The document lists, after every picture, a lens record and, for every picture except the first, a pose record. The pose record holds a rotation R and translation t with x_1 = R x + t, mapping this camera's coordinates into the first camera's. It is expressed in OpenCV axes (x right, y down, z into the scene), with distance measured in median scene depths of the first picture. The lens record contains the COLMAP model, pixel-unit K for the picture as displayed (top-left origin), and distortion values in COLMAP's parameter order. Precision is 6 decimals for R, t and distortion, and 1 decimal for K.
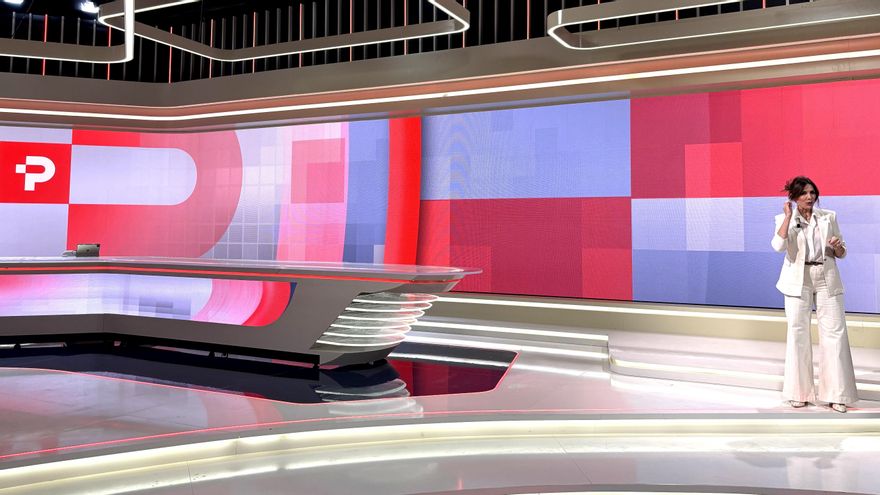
lens RADIAL K [[656.3, 0, 460.7], [0, 656.3, 198.2], [0, 0, 1]] dist [-0.005186, -0.009578]
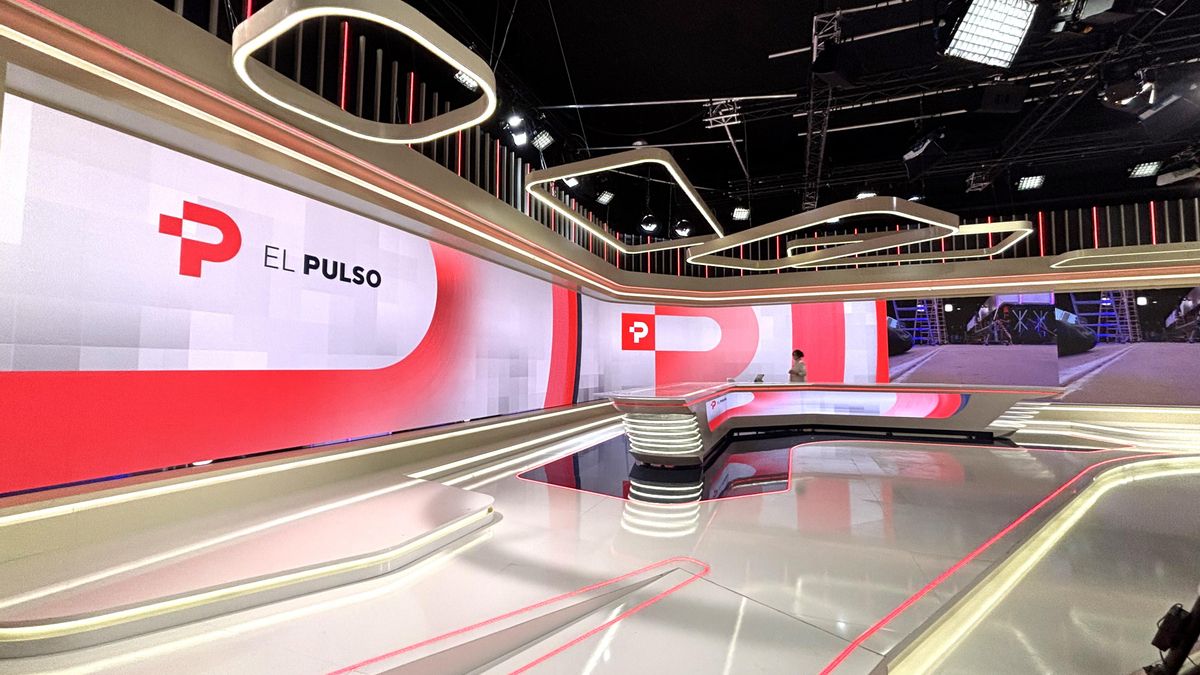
lens RADIAL K [[480.1, 0, 600.0], [0, 480.1, 345.6], [0, 0, 1]] dist [0.013002, -0.003115]
pose [[0.999291, -0.006150, 0.037138, -1.071234], [0.005654, 0.999894, 0.013433, -0.028649], [-0.037217, -0.013214, 0.999220, -0.274853]]
